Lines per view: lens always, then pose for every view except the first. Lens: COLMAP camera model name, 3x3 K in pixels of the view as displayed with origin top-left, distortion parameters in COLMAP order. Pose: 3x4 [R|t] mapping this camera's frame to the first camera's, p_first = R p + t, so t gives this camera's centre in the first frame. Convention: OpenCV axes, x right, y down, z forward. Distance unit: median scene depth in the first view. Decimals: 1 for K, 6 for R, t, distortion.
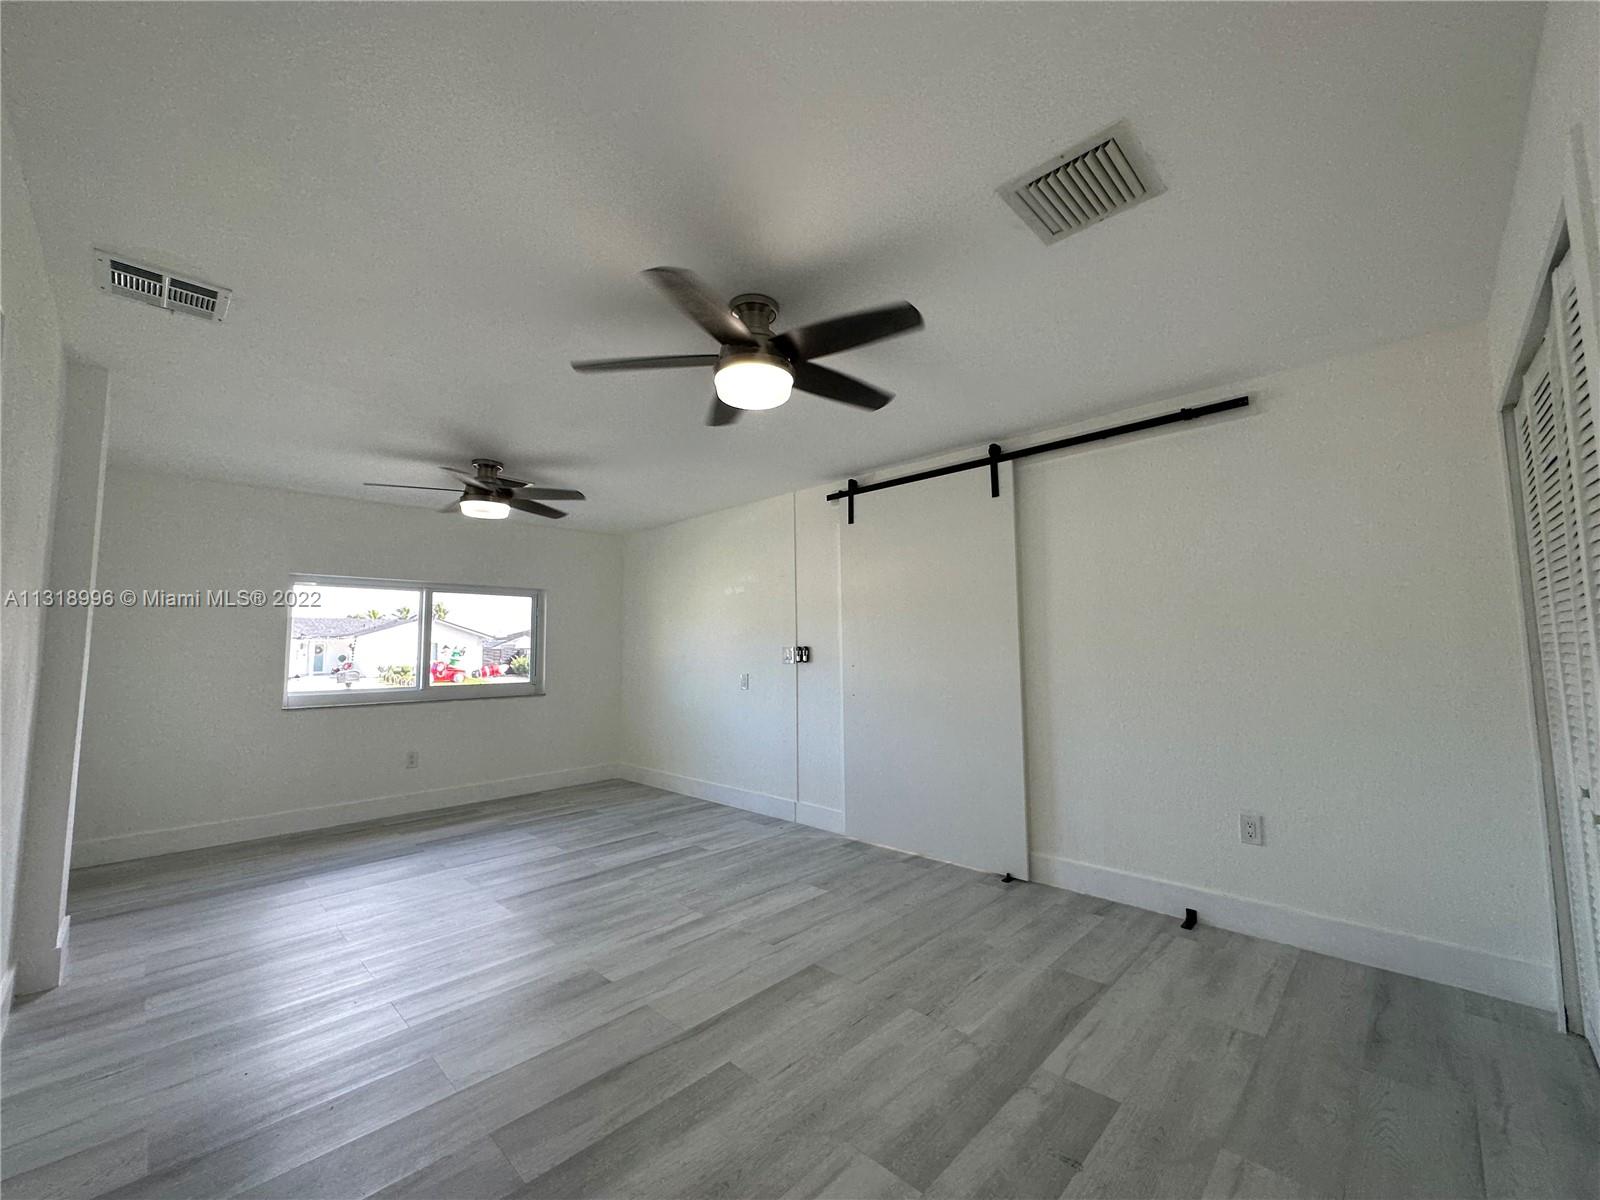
lens RADIAL K [[639.9, 0, 802.2], [0, 639.9, 598.5], [0, 0, 1]] dist [-0.000439, 0.000209]
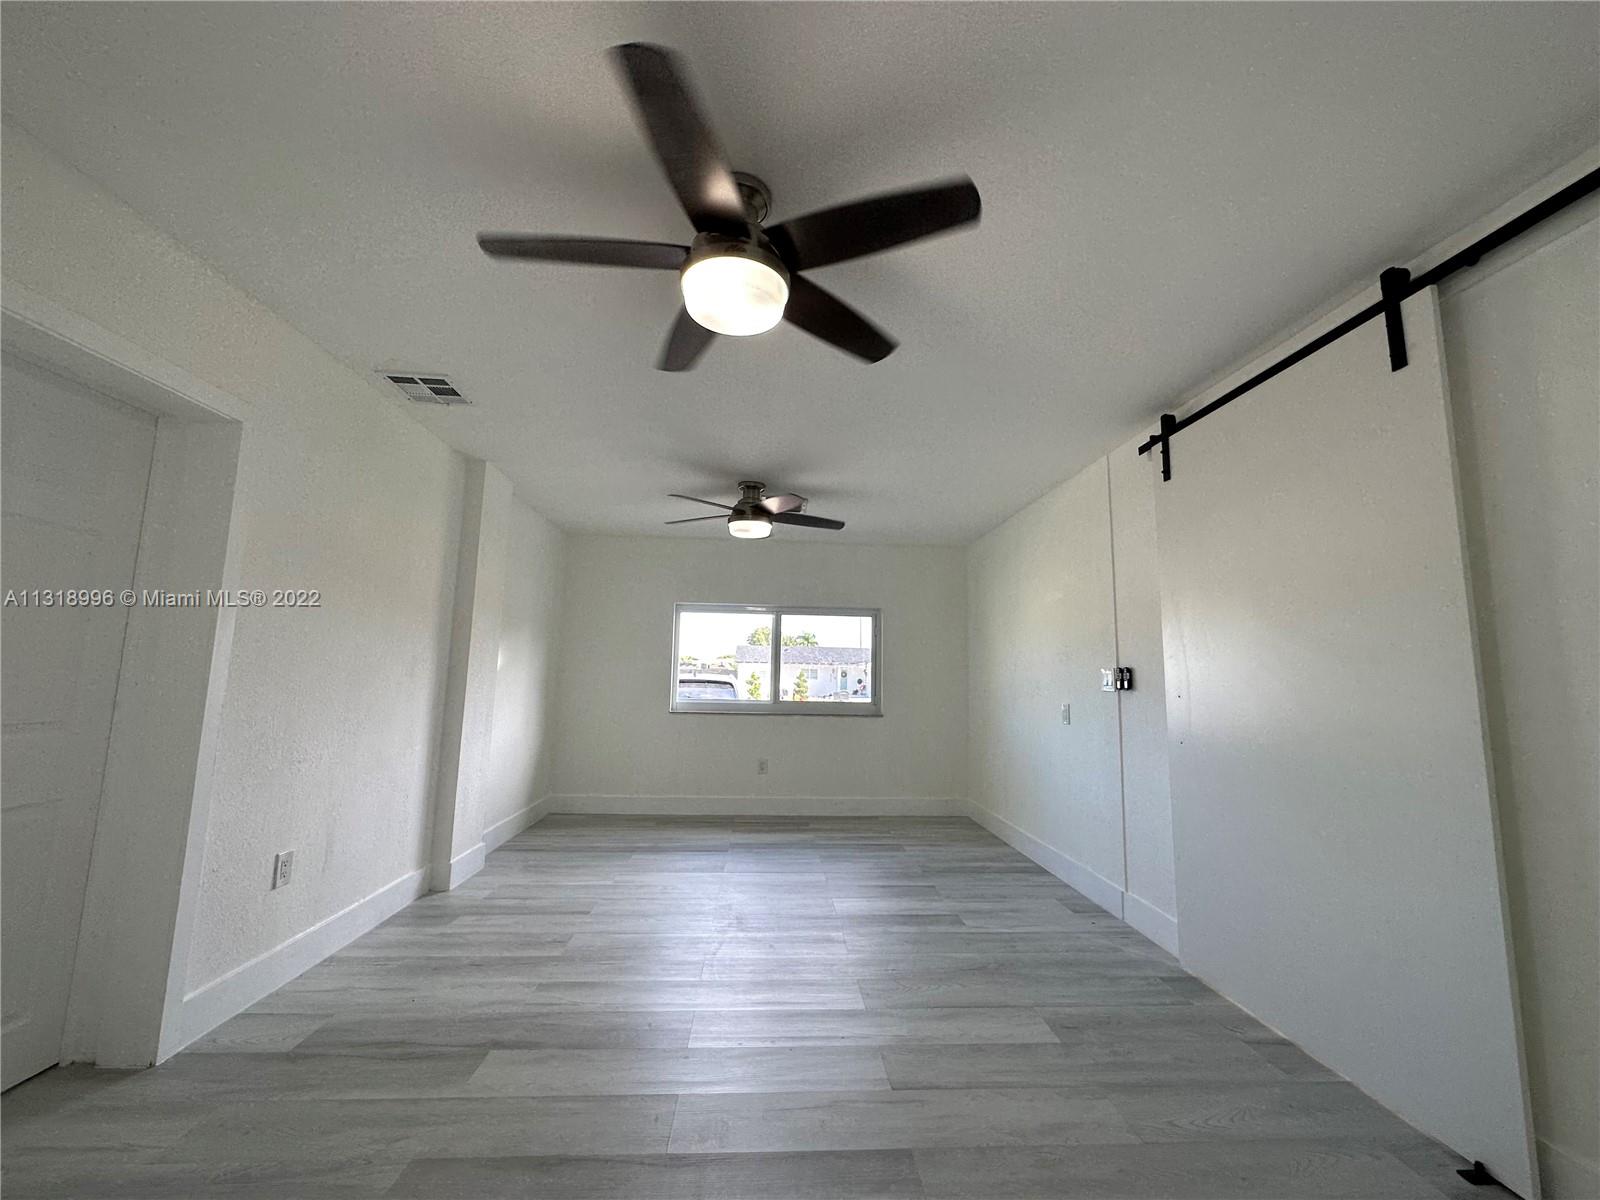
lens RADIAL K [[639.9, 0, 802.2], [0, 639.9, 598.5], [0, 0, 1]] dist [-0.000439, 0.000209]
pose [[0.736337, -0.059284, -0.674012, 0.263841], [0.027438, 0.997951, -0.057801, 0.036374], [0.676058, 0.024067, 0.736455, 0.289483]]
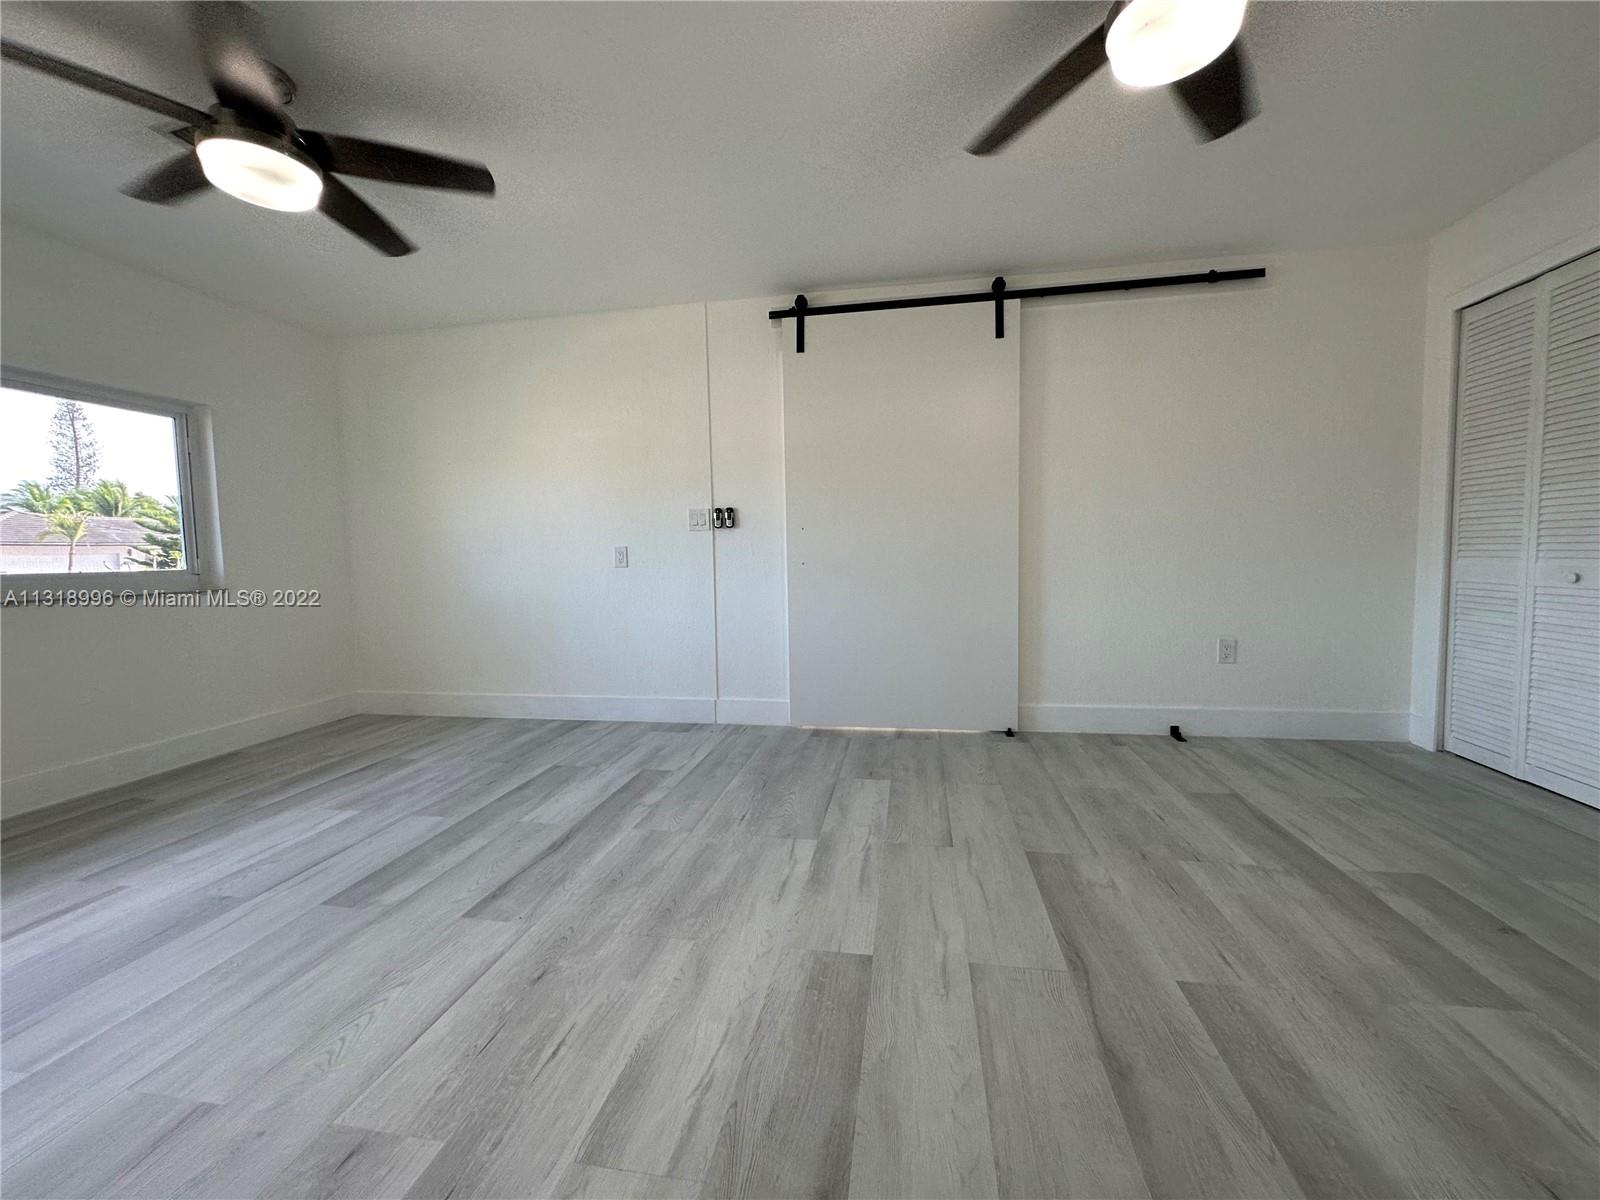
lens RADIAL K [[639.9, 0, 802.2], [0, 639.9, 598.5], [0, 0, 1]] dist [-0.000439, 0.000209]
pose [[0.827084, -0.045911, 0.560201, -0.441875], [-0.034002, 0.990747, 0.131396, 0.094911], [-0.561050, -0.127724, 0.817869, 0.342999]]
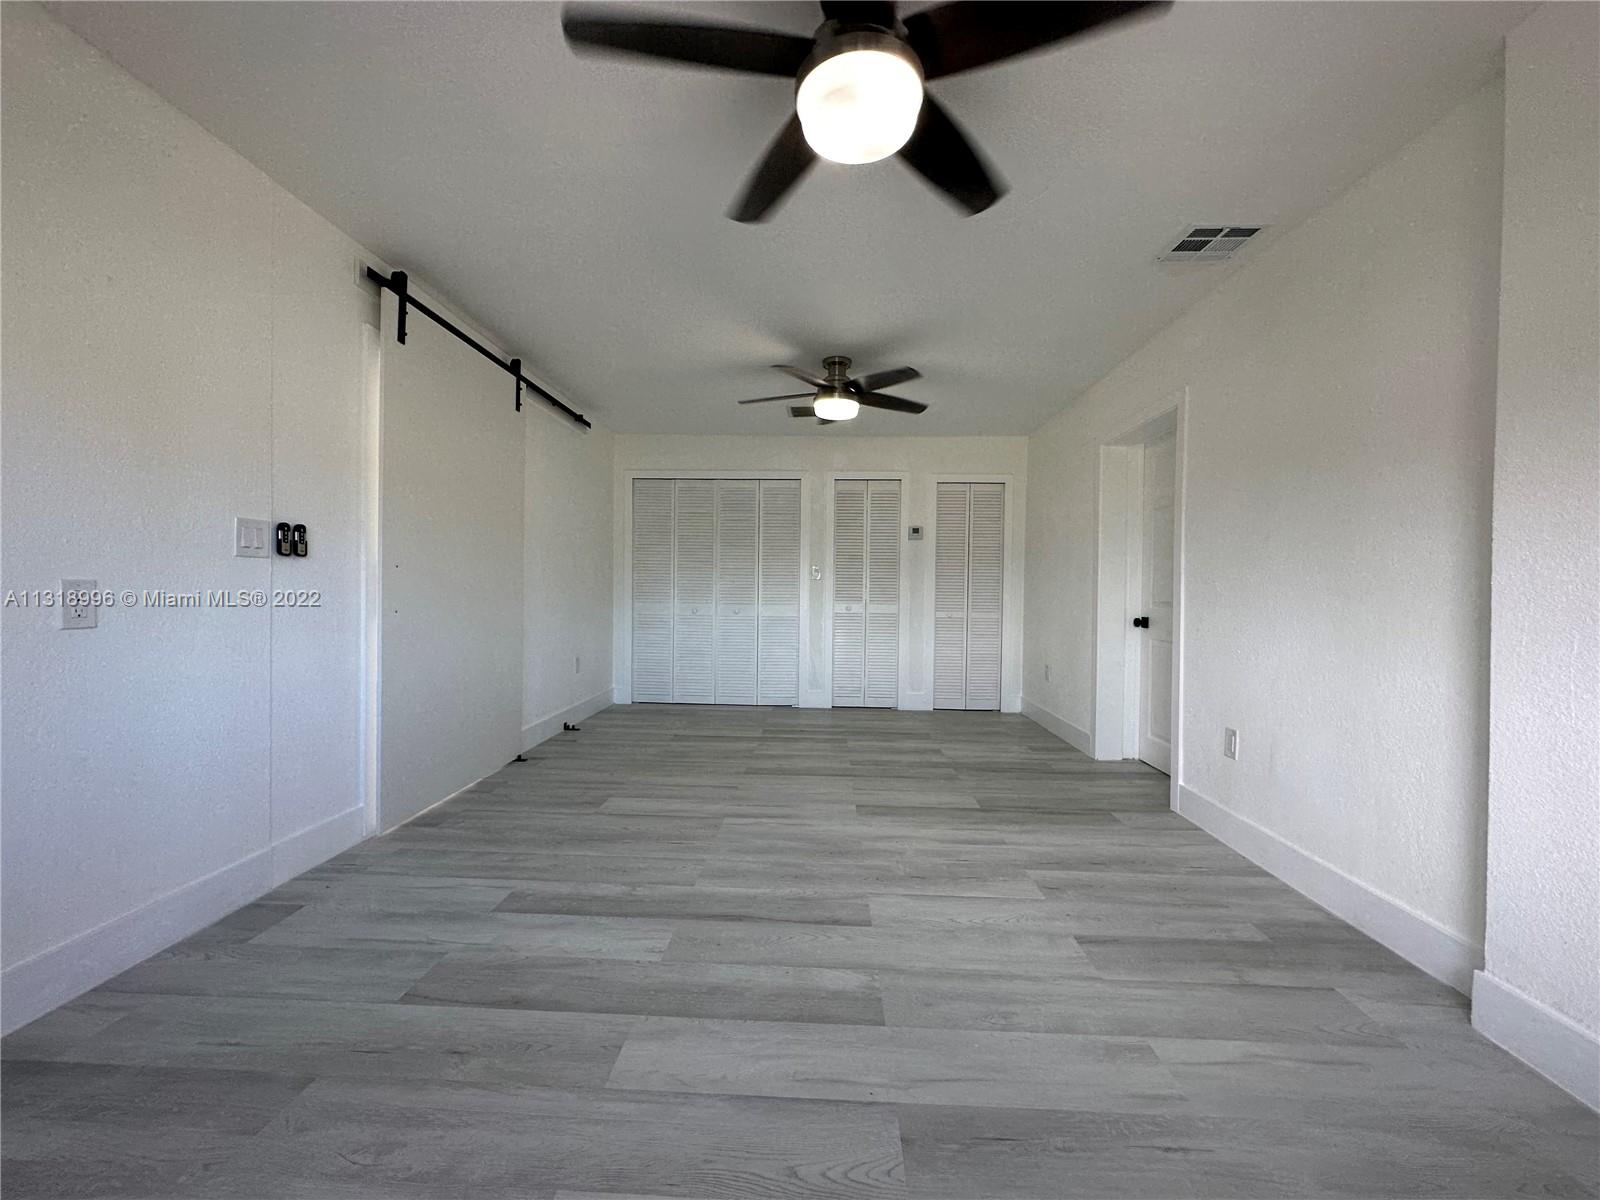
lens RADIAL K [[637.4, 0, 800.4], [0, 637.4, 598.7], [0, 0, 1]] dist [-0.001842, 0.000694]
pose [[-0.666004, -0.011961, 0.745852, -0.742794], [-0.068178, 0.996662, -0.044896, 0.153038], [-0.742826, -0.080752, -0.664597, 1.239435]]
